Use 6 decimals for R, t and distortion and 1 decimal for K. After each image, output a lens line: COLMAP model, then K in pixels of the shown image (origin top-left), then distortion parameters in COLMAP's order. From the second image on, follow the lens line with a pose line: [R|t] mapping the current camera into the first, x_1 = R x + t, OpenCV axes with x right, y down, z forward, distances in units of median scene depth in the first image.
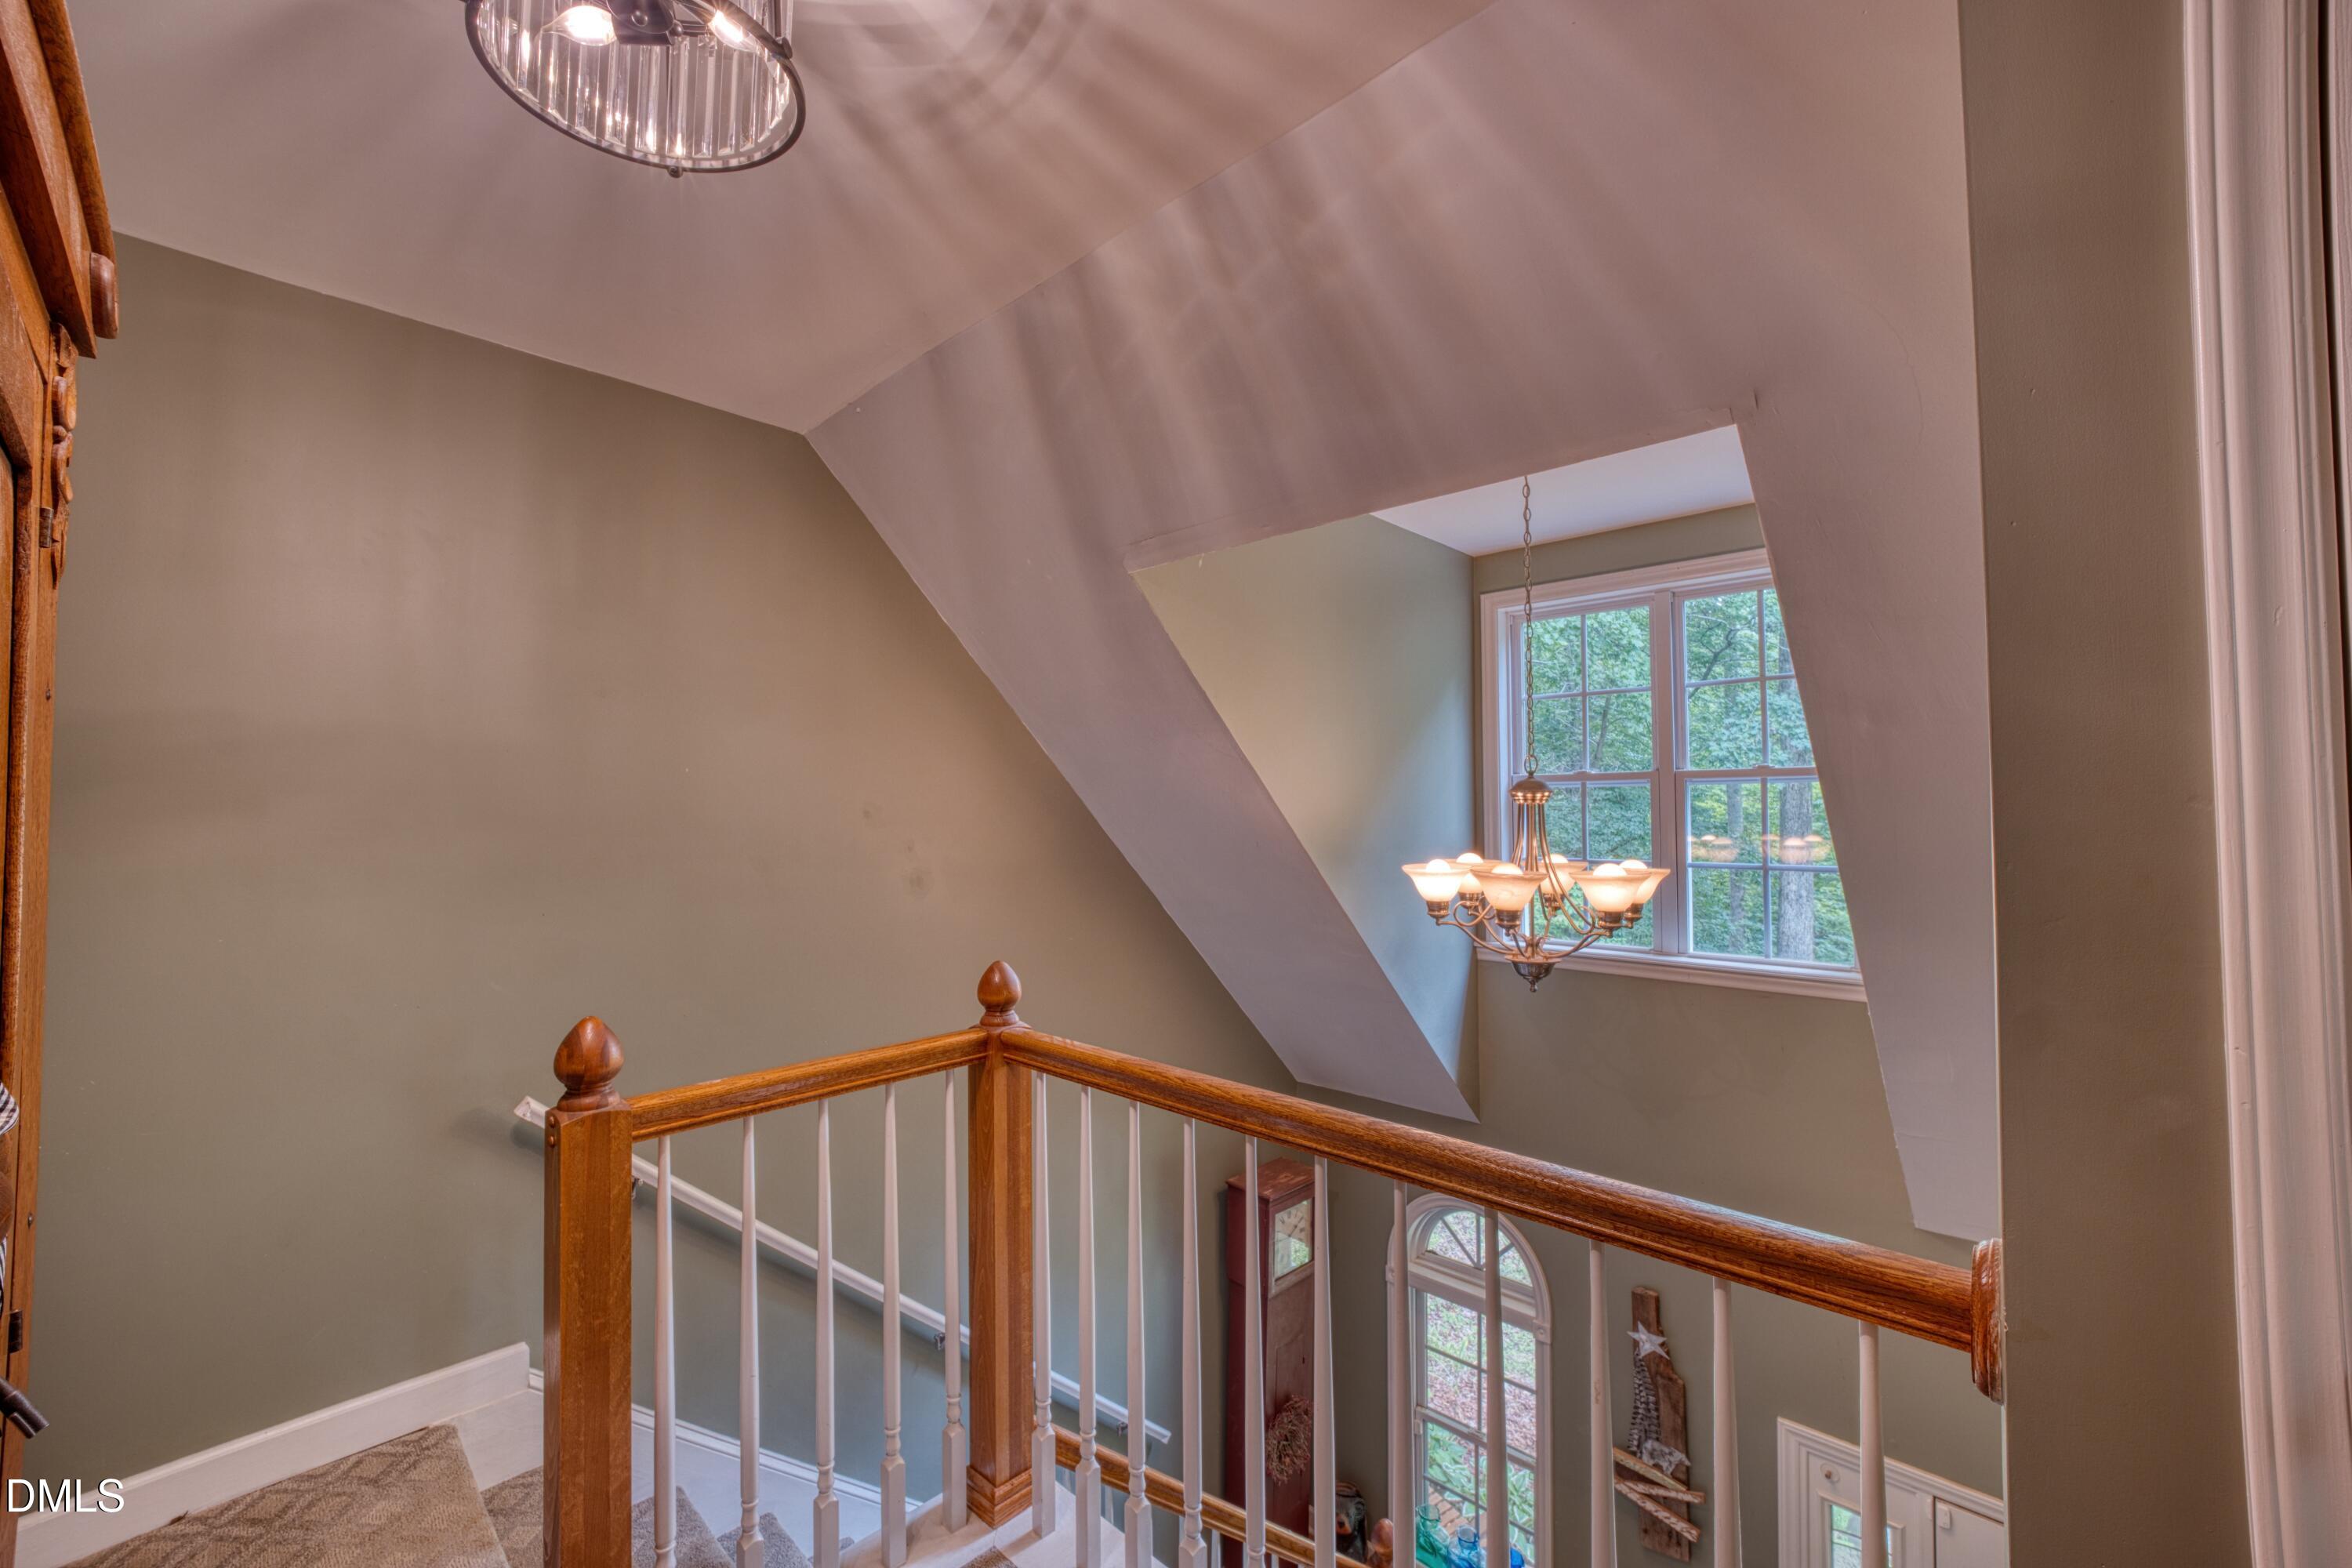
lens RADIAL K [[941.7, 0, 1171.3], [0, 941.7, 780.8], [0, 0, 1]] dist [-0.032608, 0.009090]
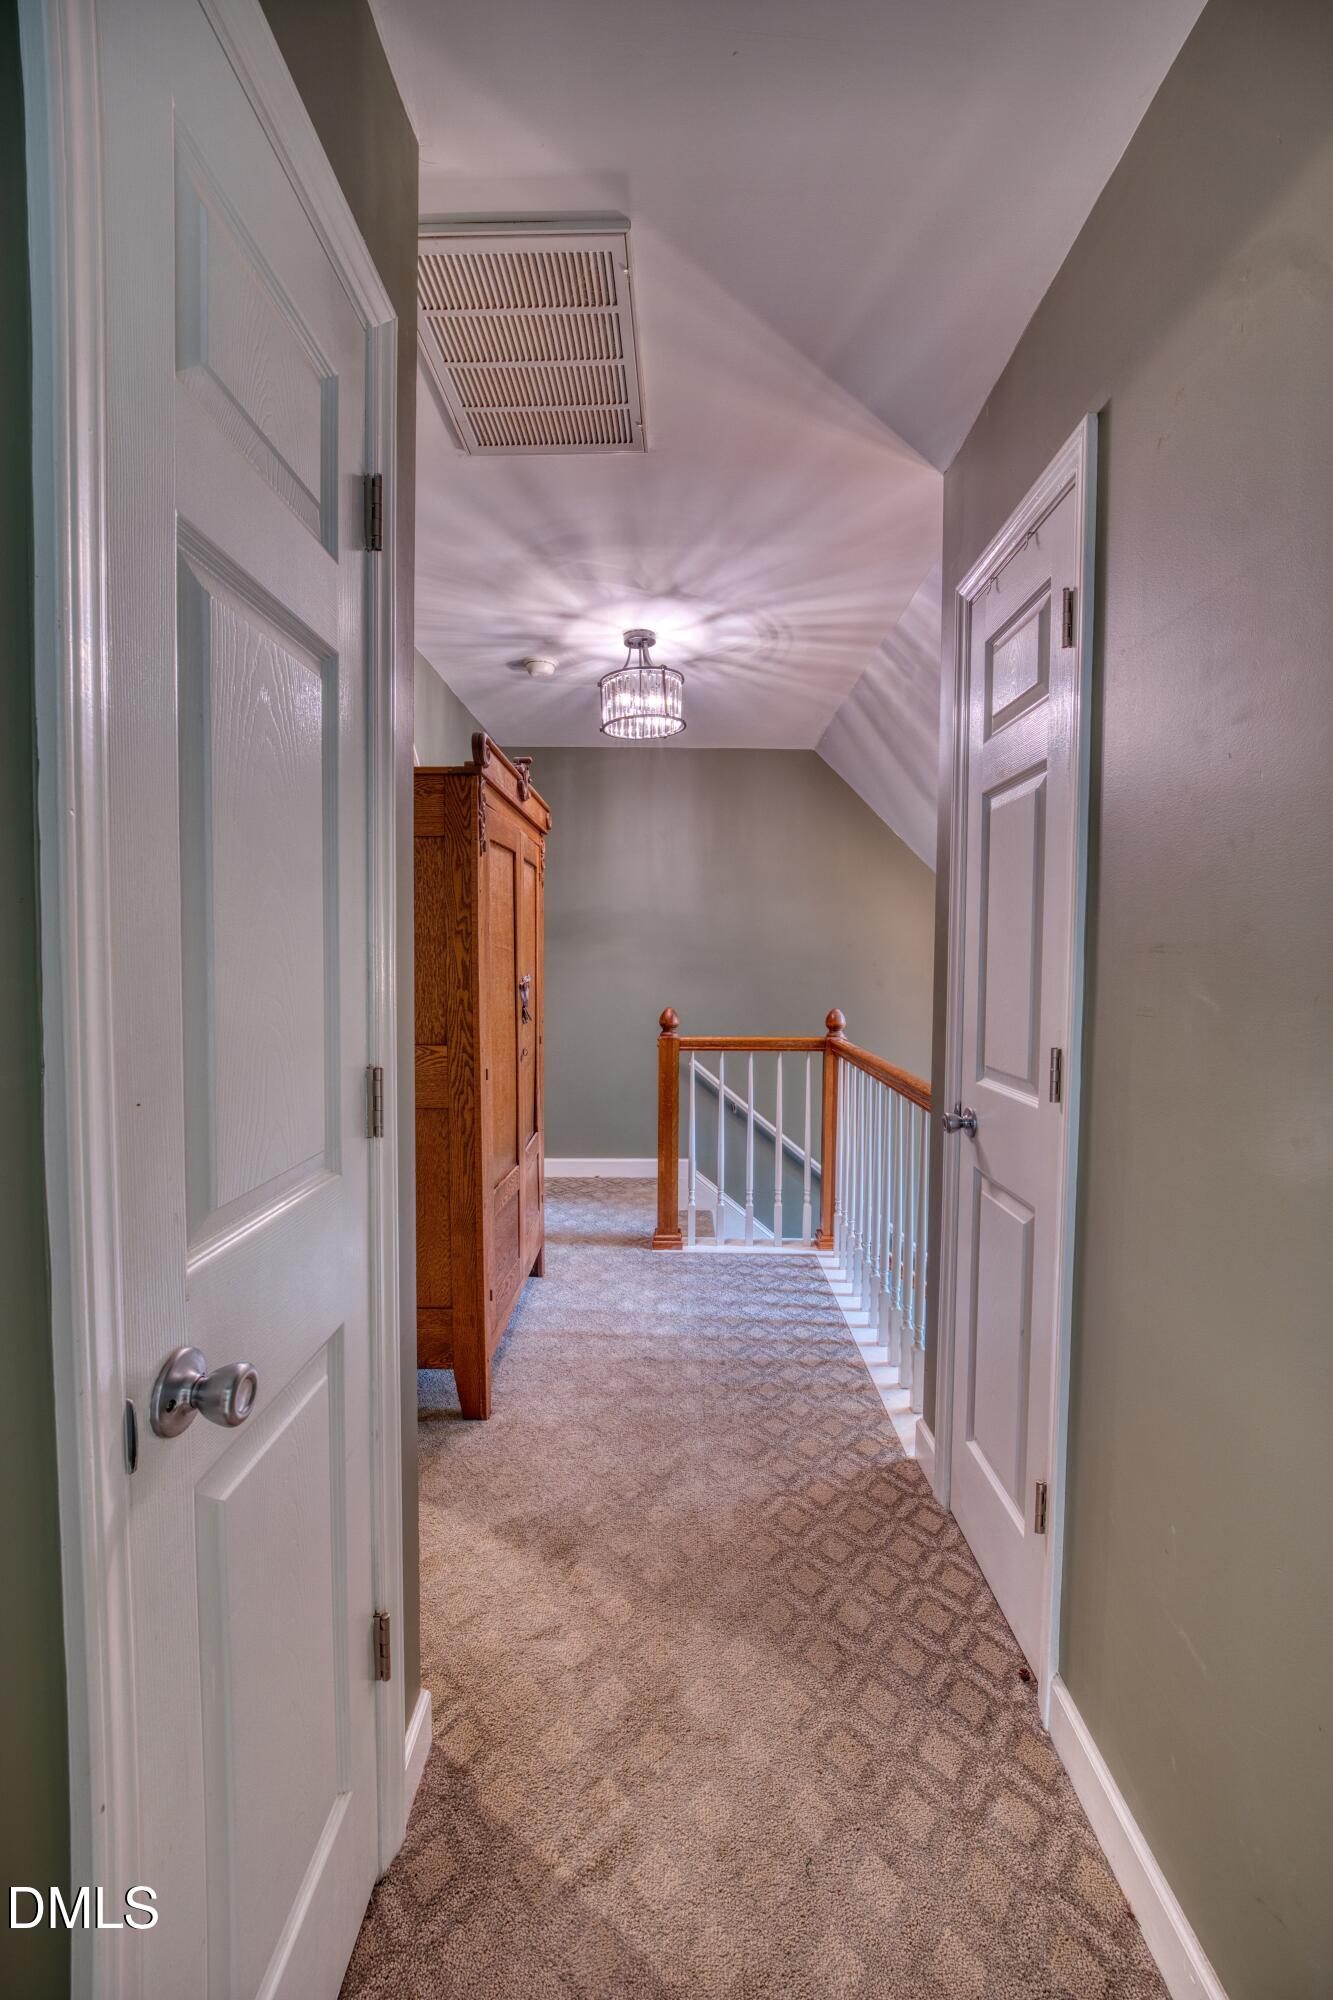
lens RADIAL K [[760.1, 0, 666.5], [0, 760.1, 1000.0], [0, 0, 1]] dist [-0.000230, -0.000013]
pose [[0.679529, 0.049551, -0.731974, 0.889526], [0.028017, 0.995236, 0.093382, -0.008306], [0.733114, -0.083963, 0.674903, -0.523608]]
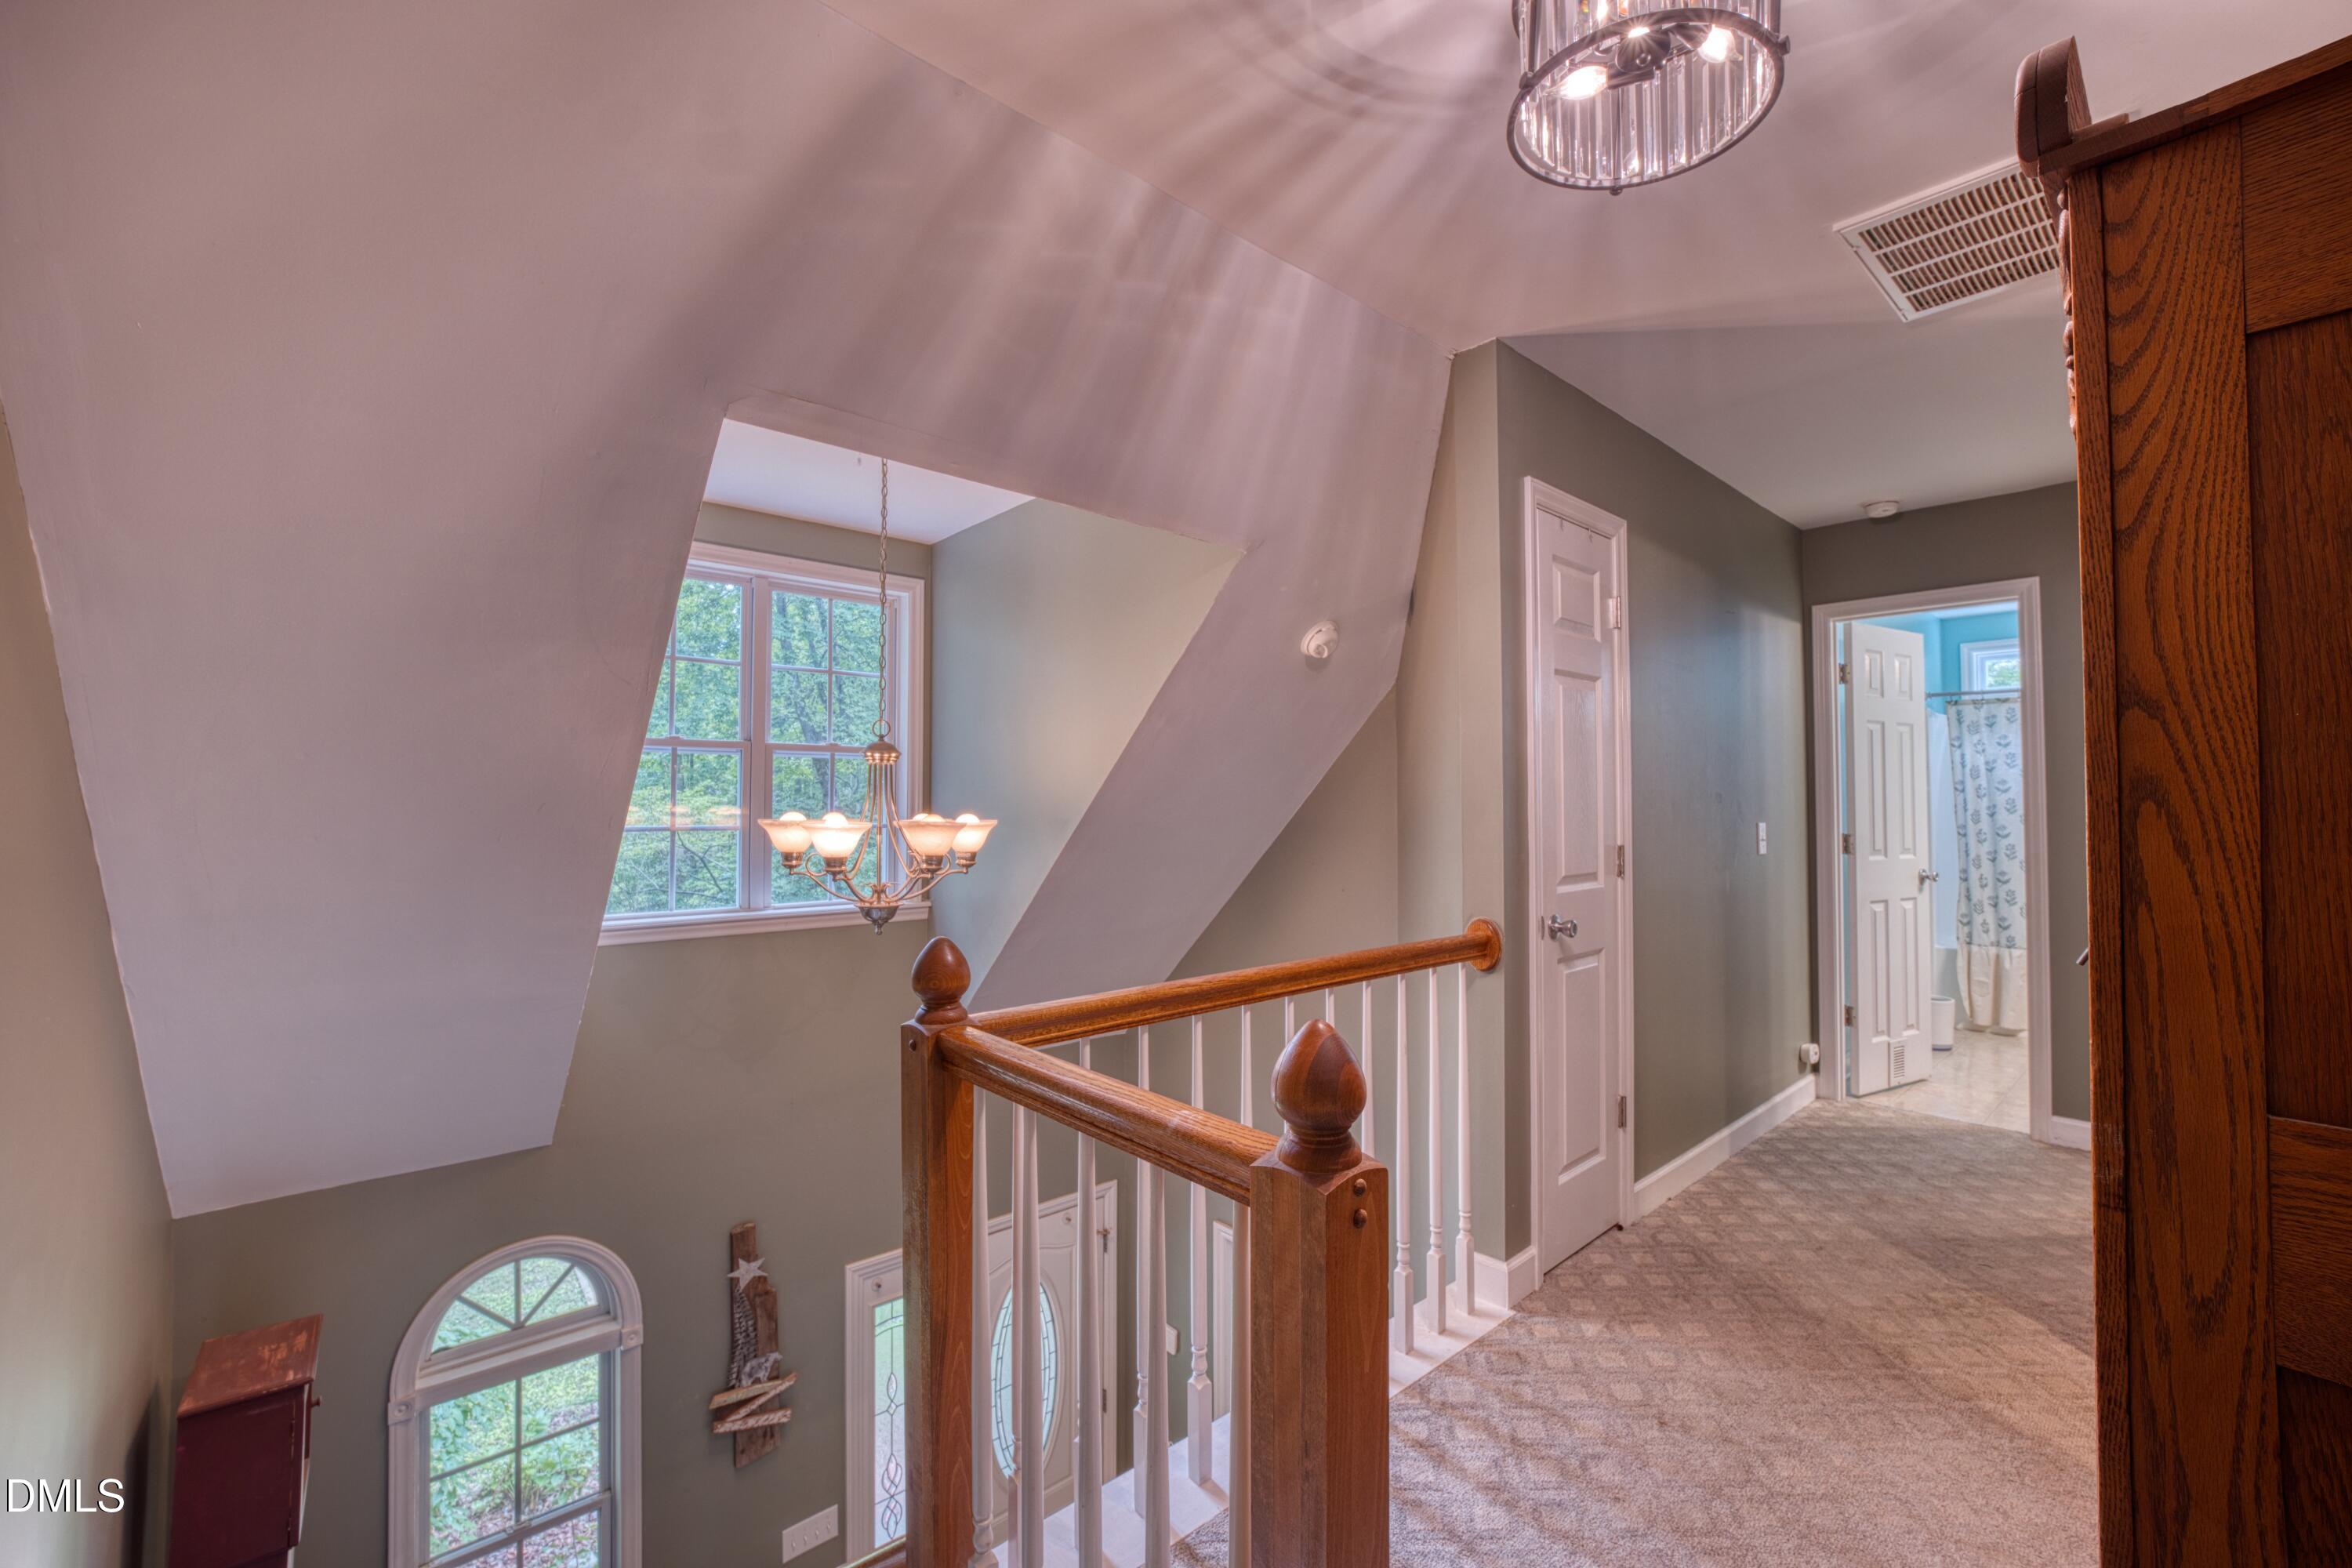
lens RADIAL K [[937.8, 0, 1171.6], [0, 937.8, 779.6], [0, 0, 1]] dist [-0.028578, 0.007968]
pose [[0.090770, 0.028561, 0.995462, -0.950931], [-0.035204, 0.999056, -0.025454, 0.082048], [-0.995249, -0.032734, 0.091690, 0.778175]]
